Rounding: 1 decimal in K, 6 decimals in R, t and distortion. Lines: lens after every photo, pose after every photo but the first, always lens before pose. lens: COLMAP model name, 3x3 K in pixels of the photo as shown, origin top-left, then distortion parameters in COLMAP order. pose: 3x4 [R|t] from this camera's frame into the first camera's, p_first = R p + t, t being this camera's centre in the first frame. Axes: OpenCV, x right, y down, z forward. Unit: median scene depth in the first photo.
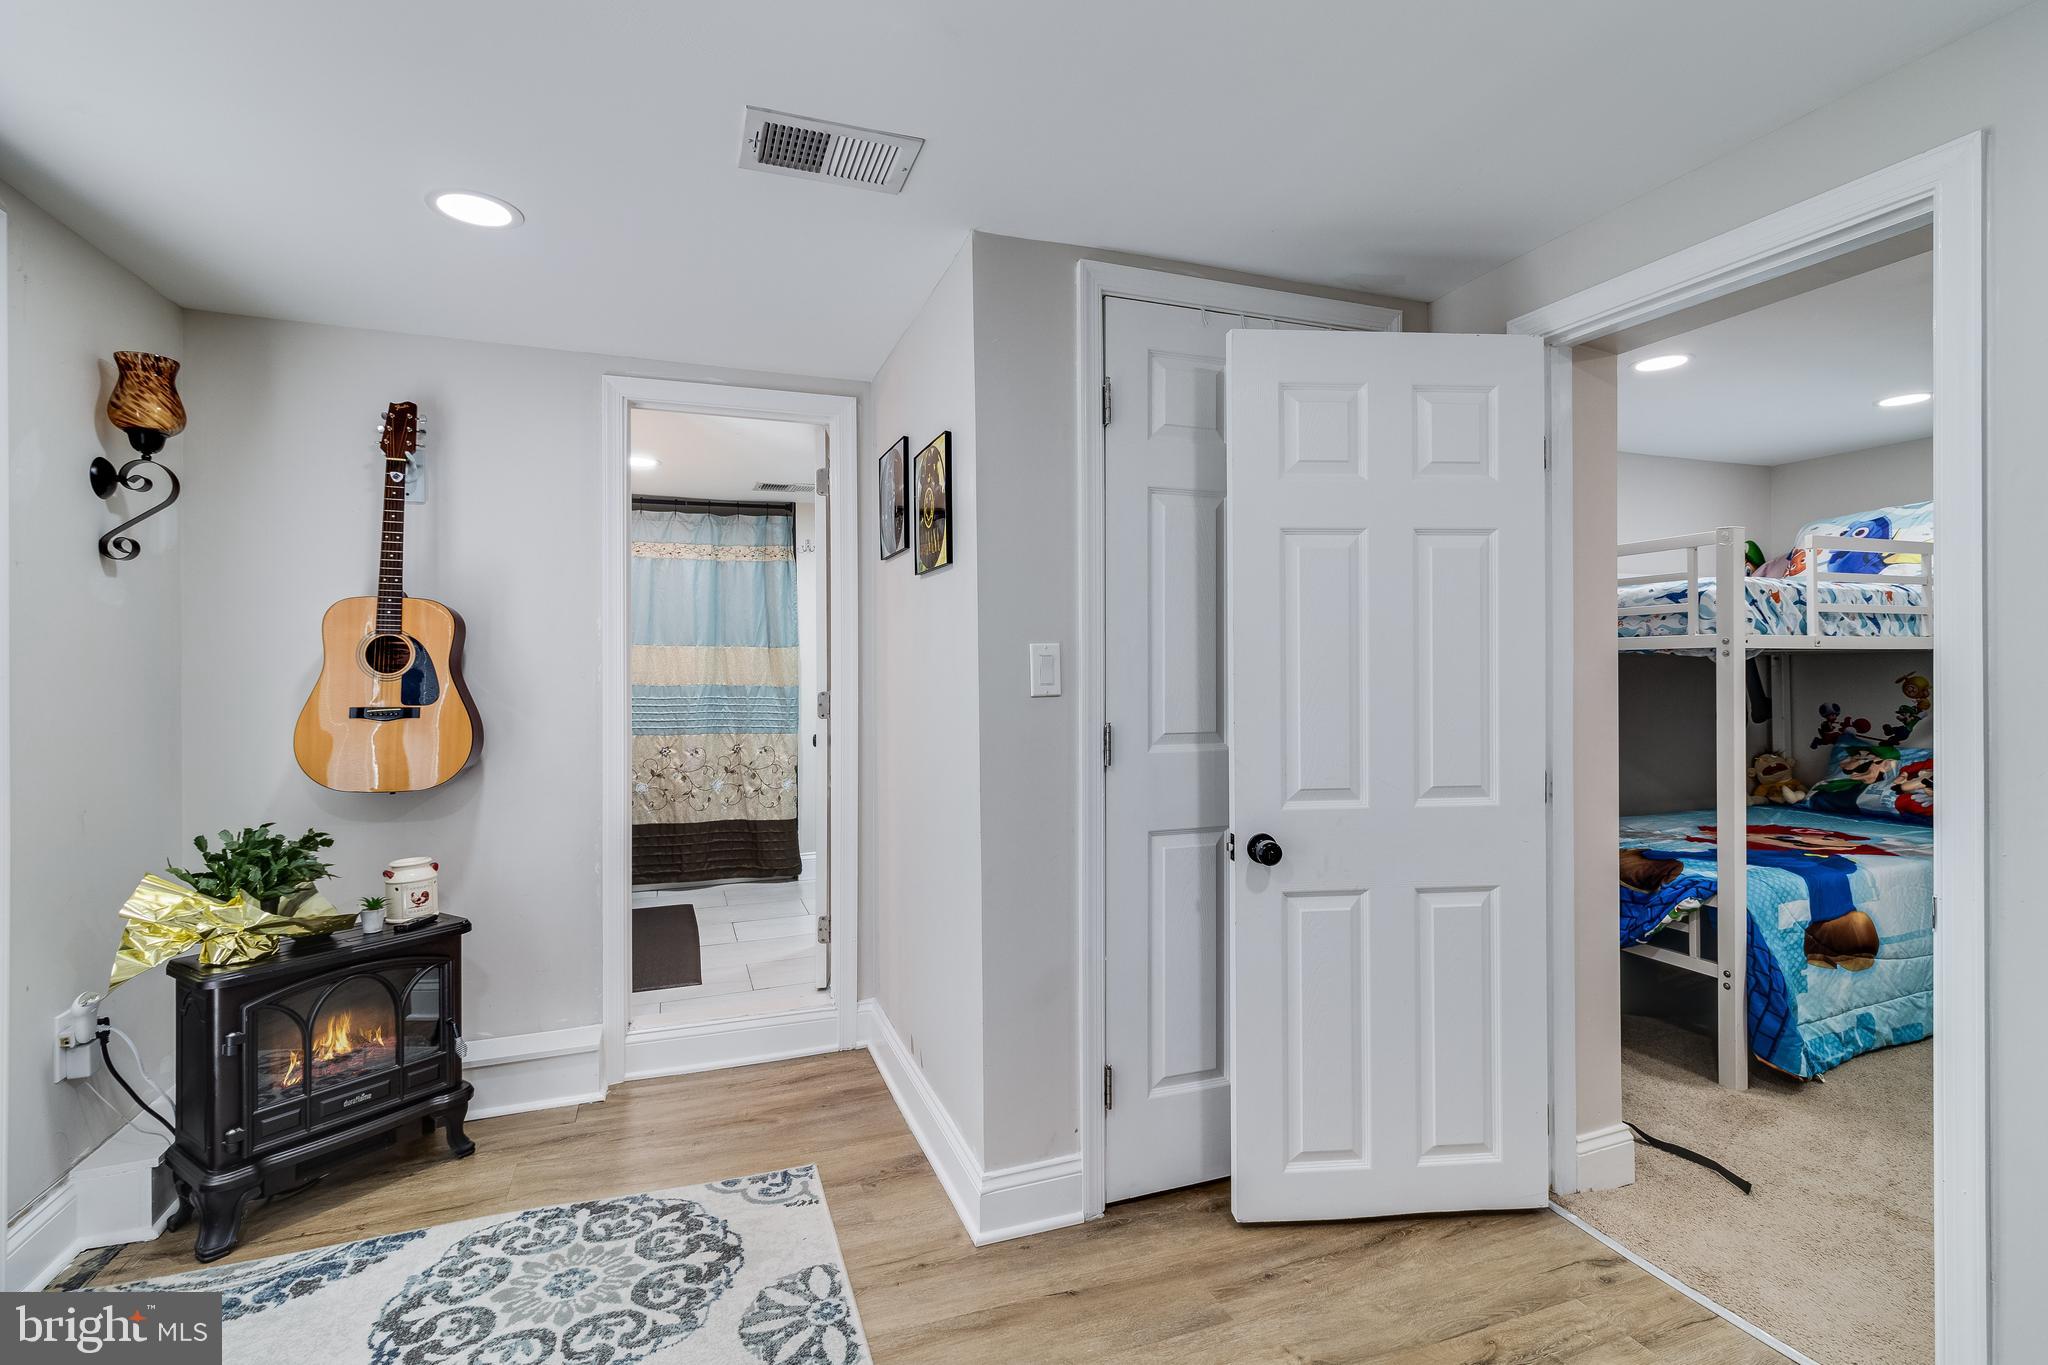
lens RADIAL K [[951.3, 0, 1019.7], [0, 951.3, 665.9], [0, 0, 1]] dist [-0.001161, -0.000494]
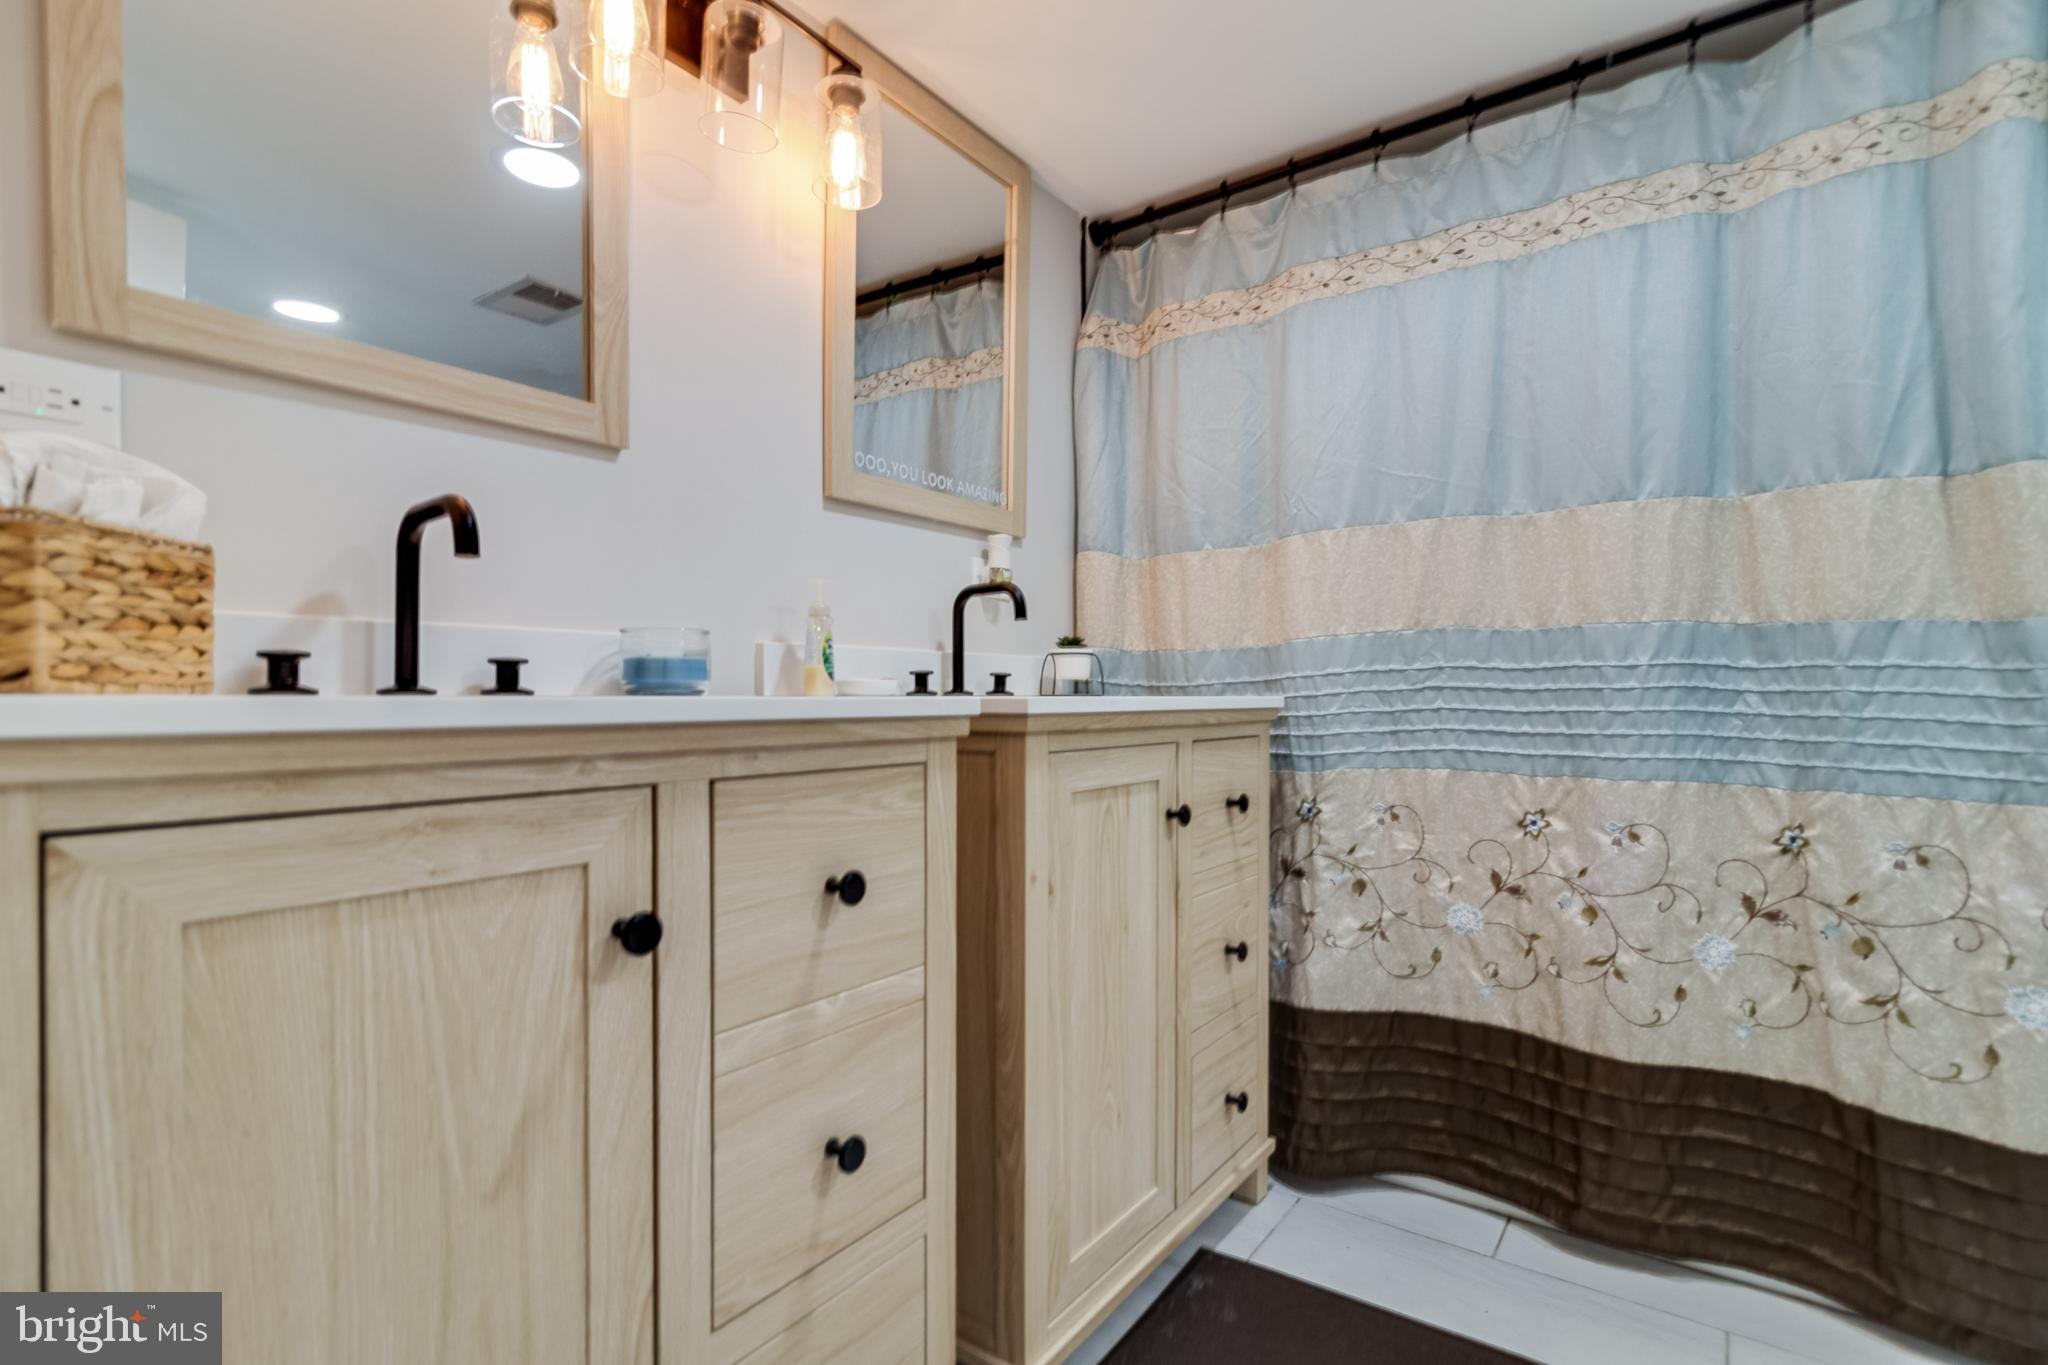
lens RADIAL K [[951.3, 0, 1035.2], [0, 951.3, 700.3], [0, 0, 1]] dist [-0.001161, -0.000494]
pose [[0.554442, 0.011359, -0.832145, -0.370532], [-0.006018, 0.999935, 0.009640, 0.085969], [0.832201, -0.000336, 0.554474, 1.297325]]
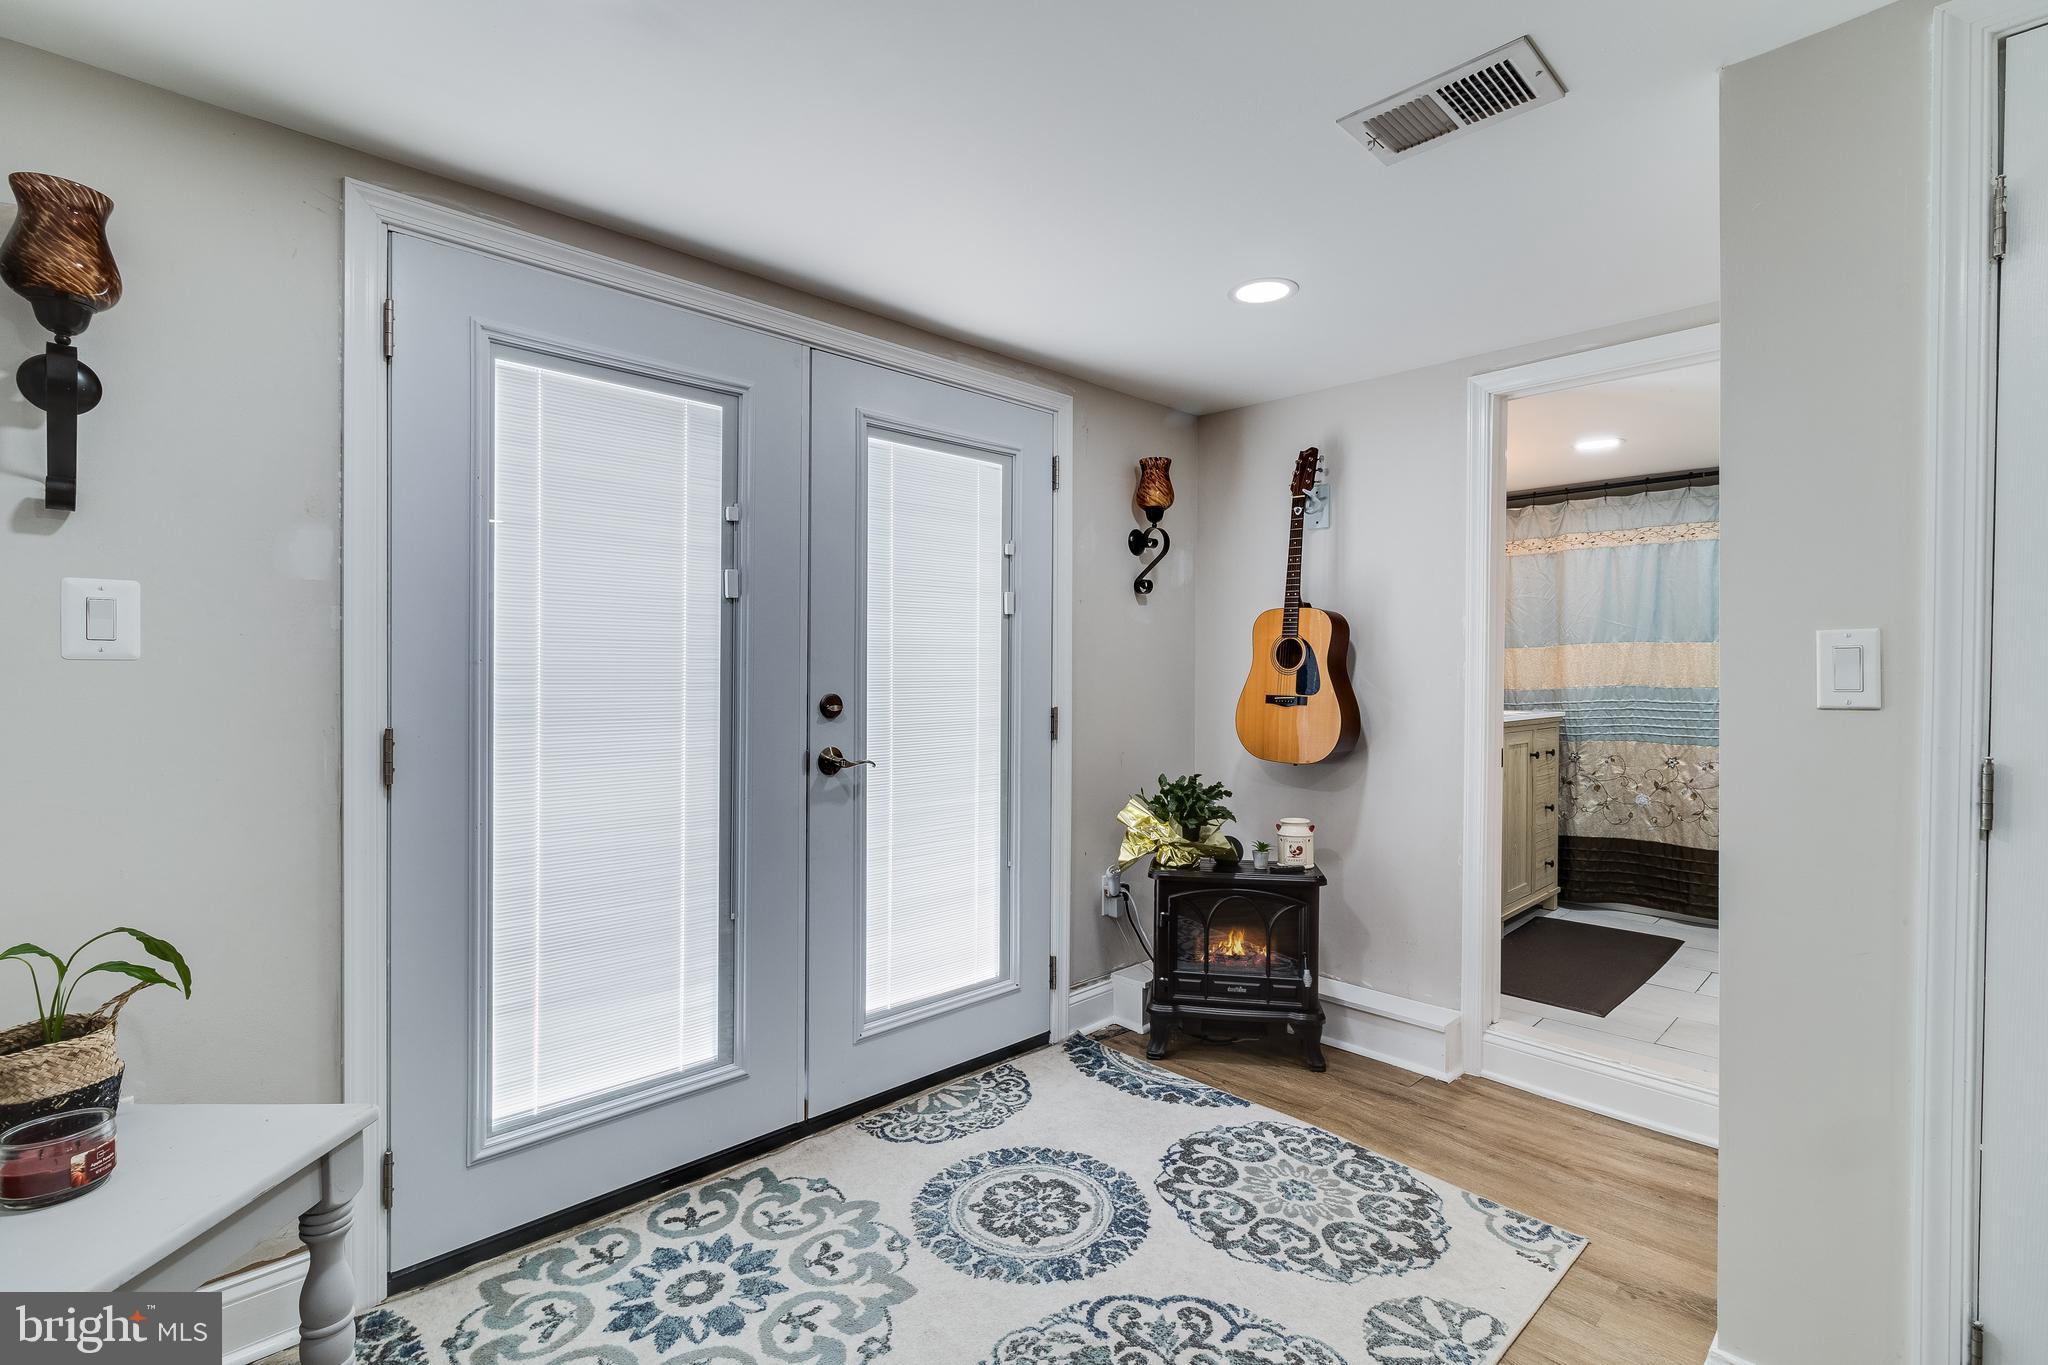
lens RADIAL K [[951.3, 0, 1018.2], [0, 951.3, 678.7], [0, 0, 1]] dist [-0.001161, -0.000494]
pose [[0.391552, 0.016067, -0.920016, 0.386816], [-0.004746, 0.999870, 0.015442, 0.003437], [0.920144, -0.001680, 0.391577, 0.194319]]
